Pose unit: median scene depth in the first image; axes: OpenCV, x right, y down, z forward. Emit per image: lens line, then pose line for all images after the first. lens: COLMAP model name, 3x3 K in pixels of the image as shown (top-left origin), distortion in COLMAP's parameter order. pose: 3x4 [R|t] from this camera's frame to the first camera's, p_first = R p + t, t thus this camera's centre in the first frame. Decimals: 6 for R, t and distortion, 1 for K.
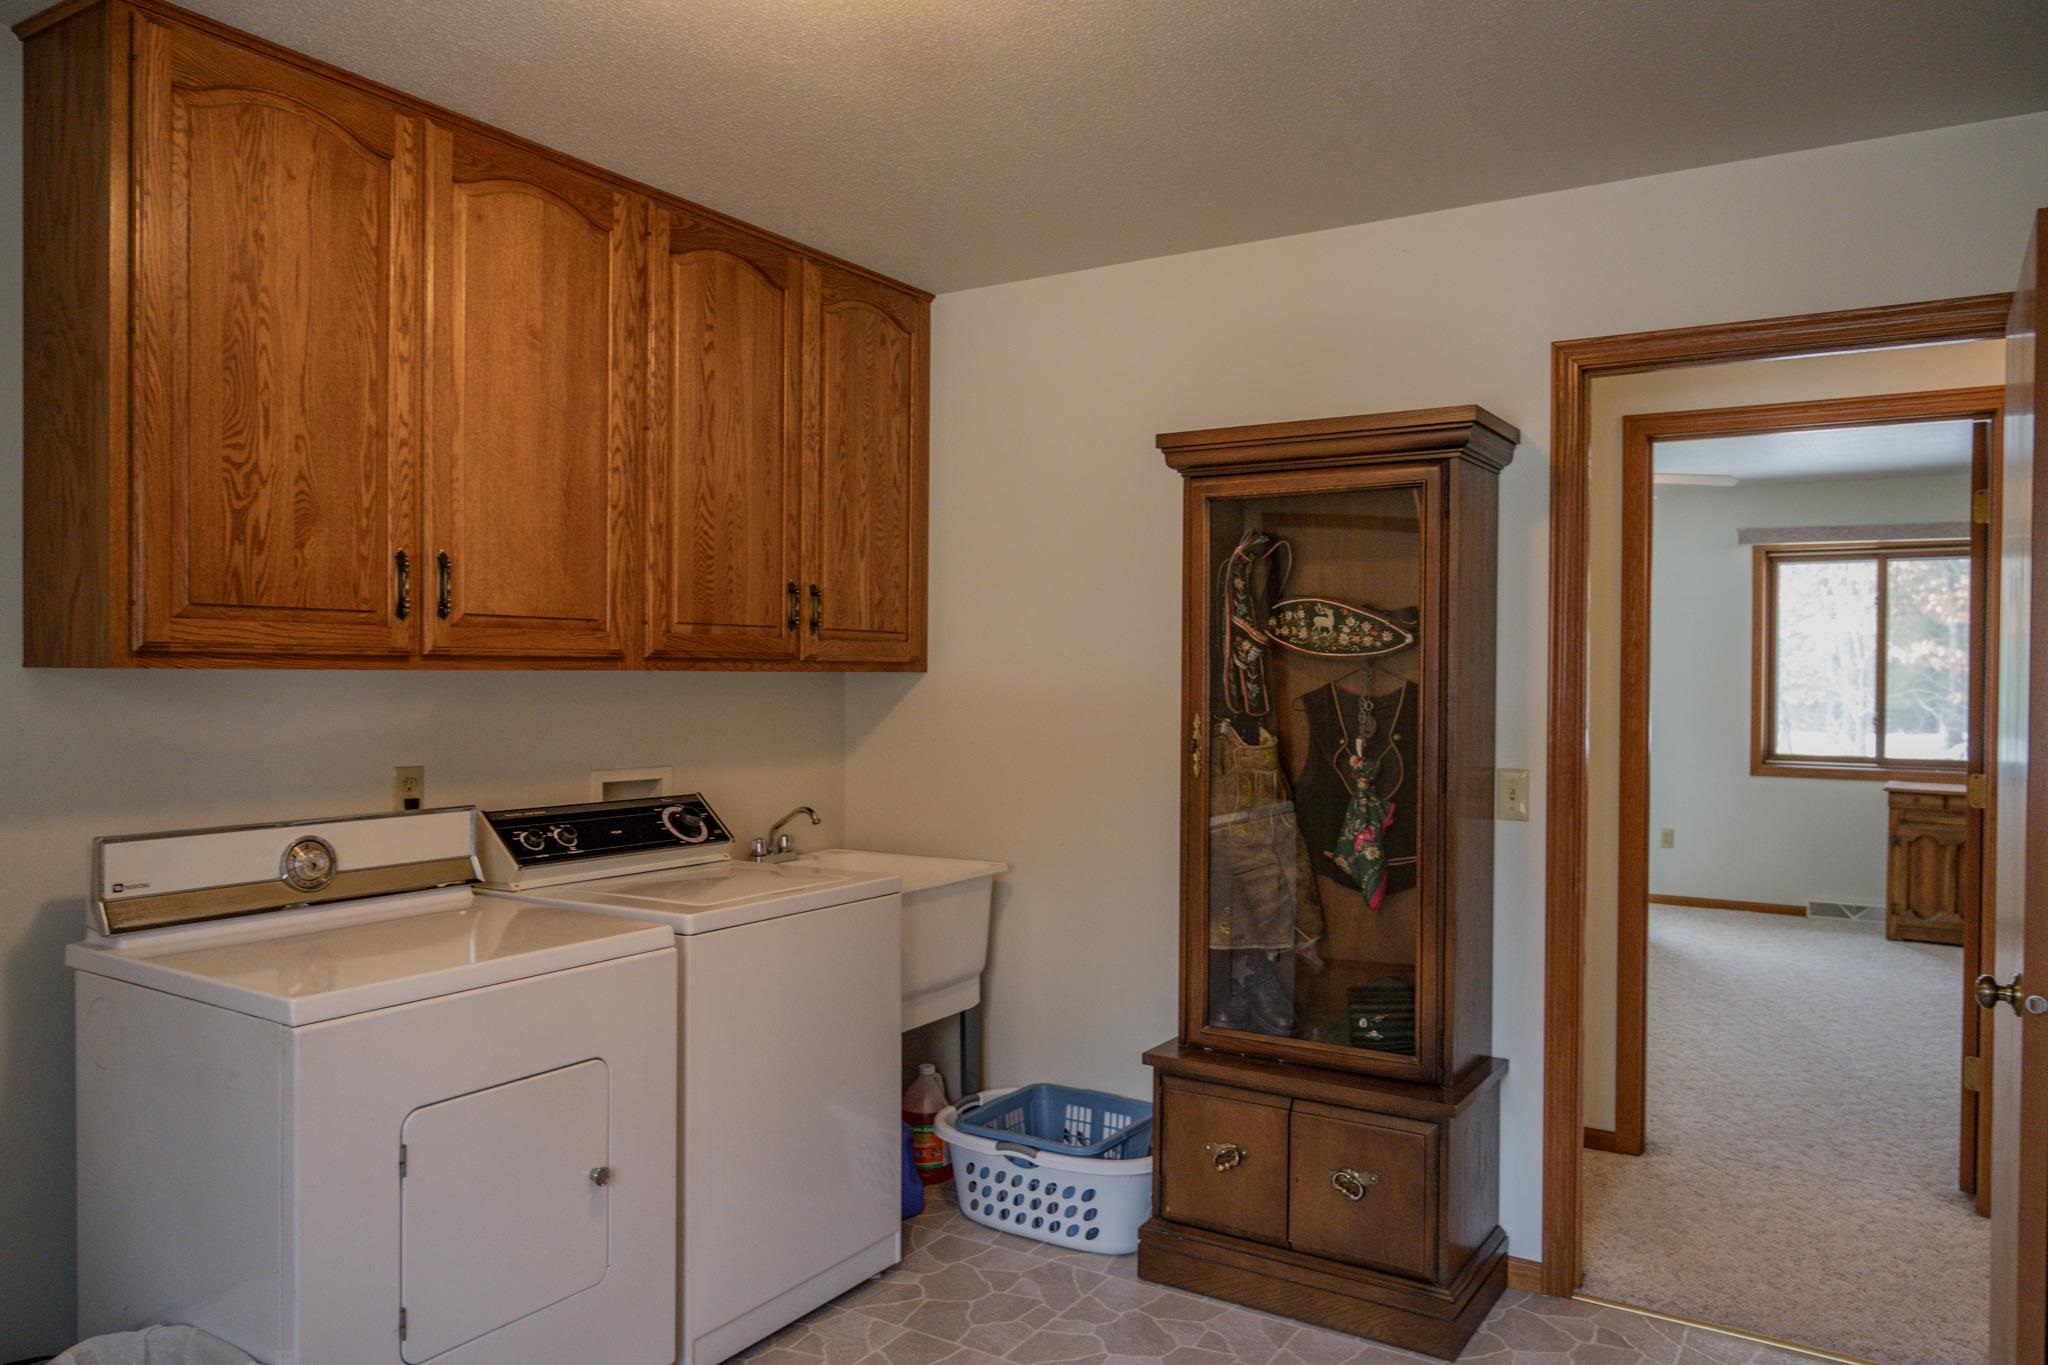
lens RADIAL K [[1364.9, 0, 1031.3], [0, 1364.9, 673.8], [0, 0, 1]] dist [-0.009948, 0.002812]
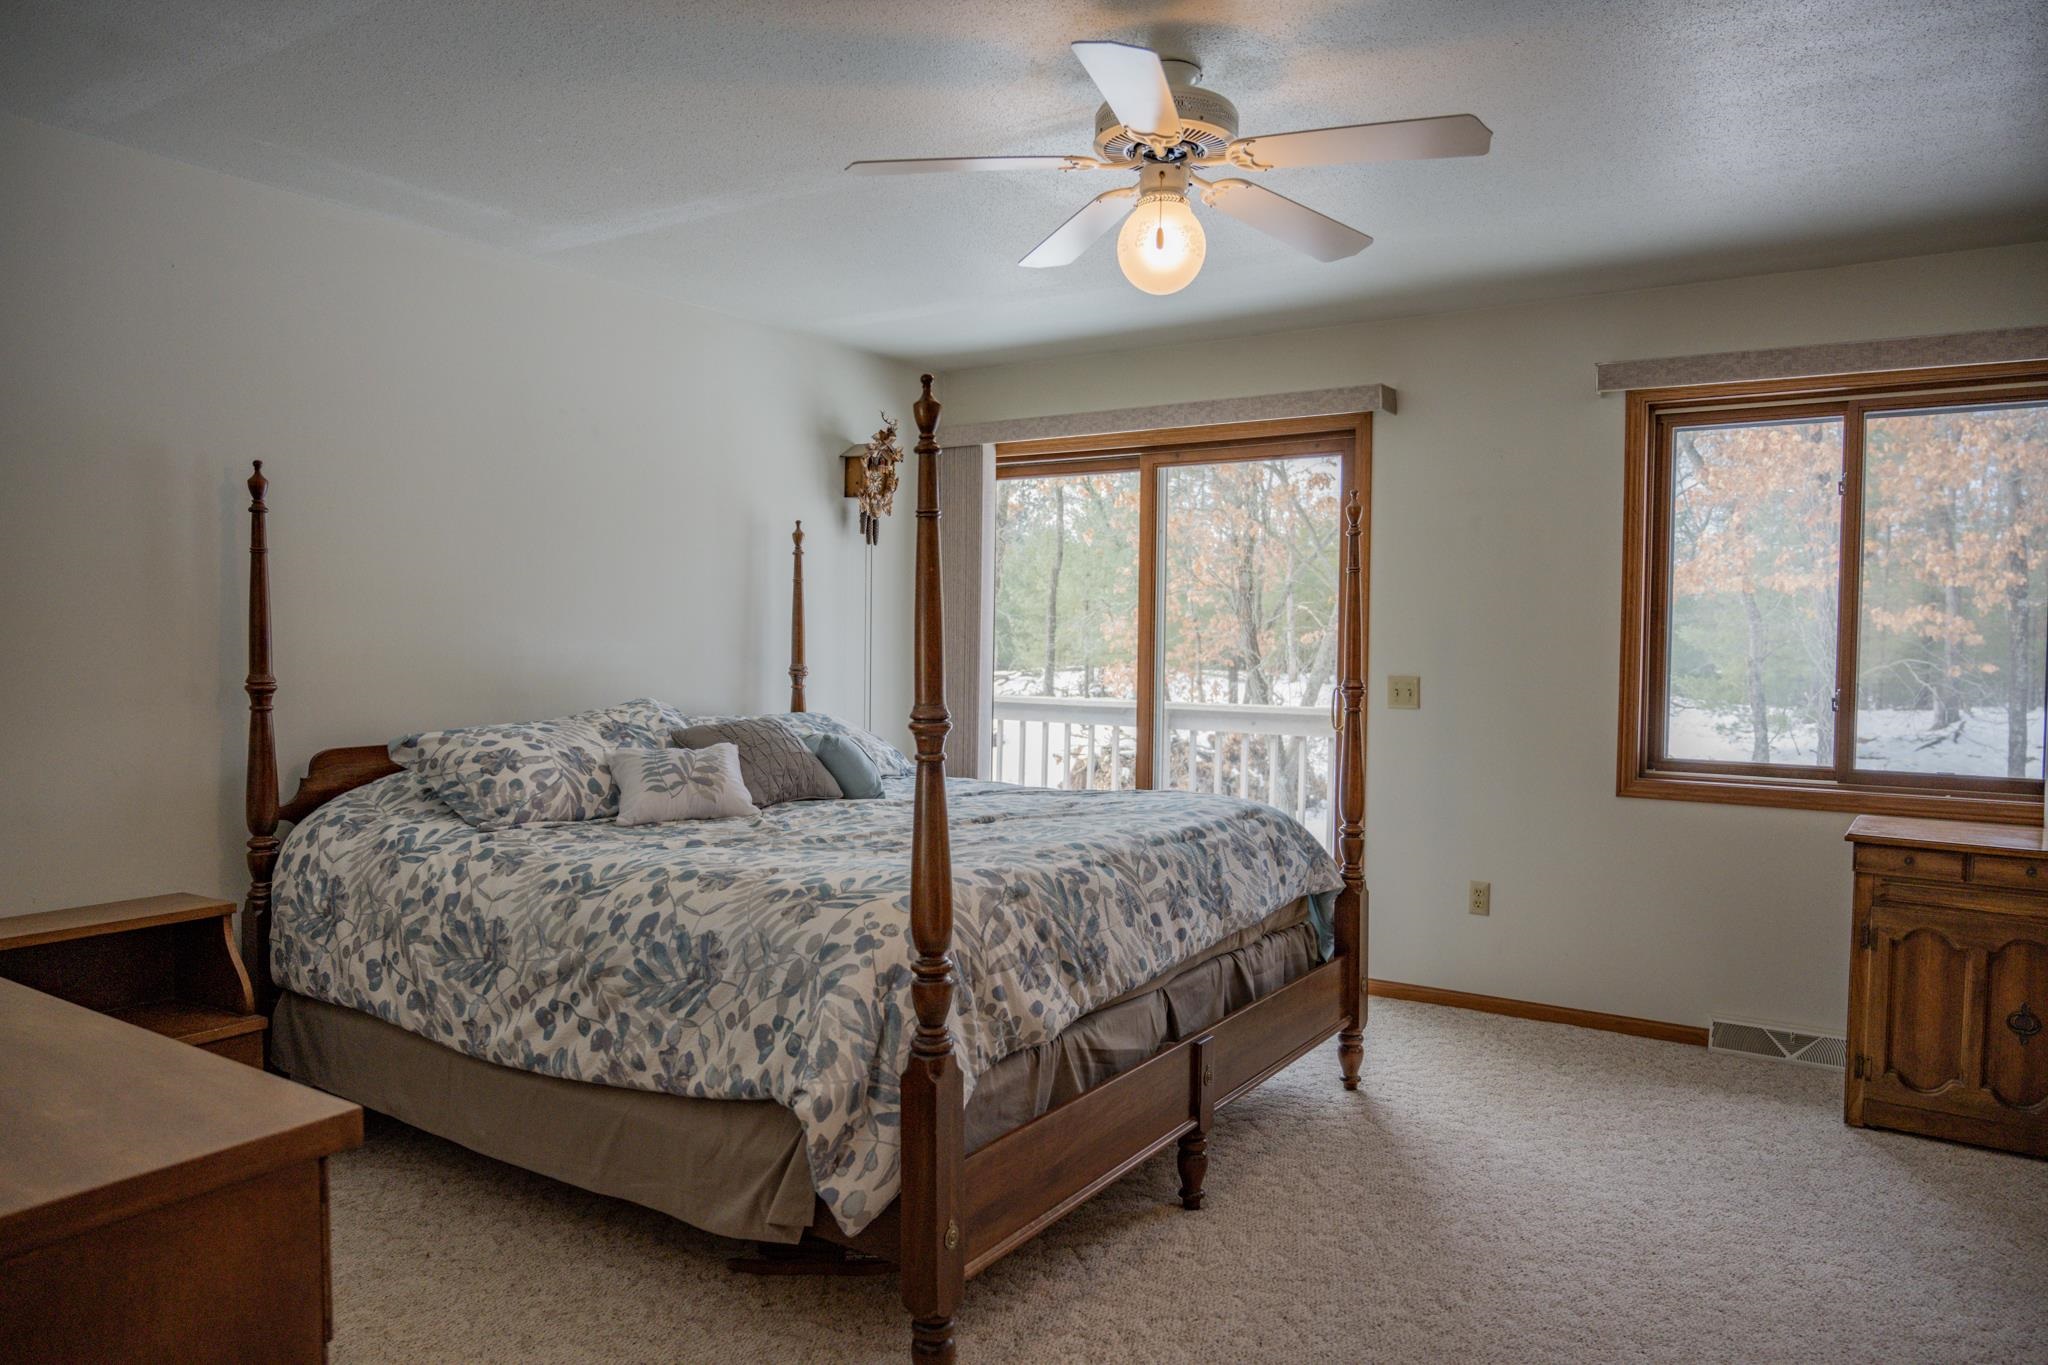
lens RADIAL K [[1364.9, 0, 983.0], [0, 1364.9, 675.5], [0, 0, 1]] dist [-0.009948, 0.002812]
pose [[0.999776, 0.002711, -0.020976, 0.289532], [-0.002243, 0.999749, 0.022305, 0.012269], [0.021031, -0.022253, 0.999531, 0.446310]]
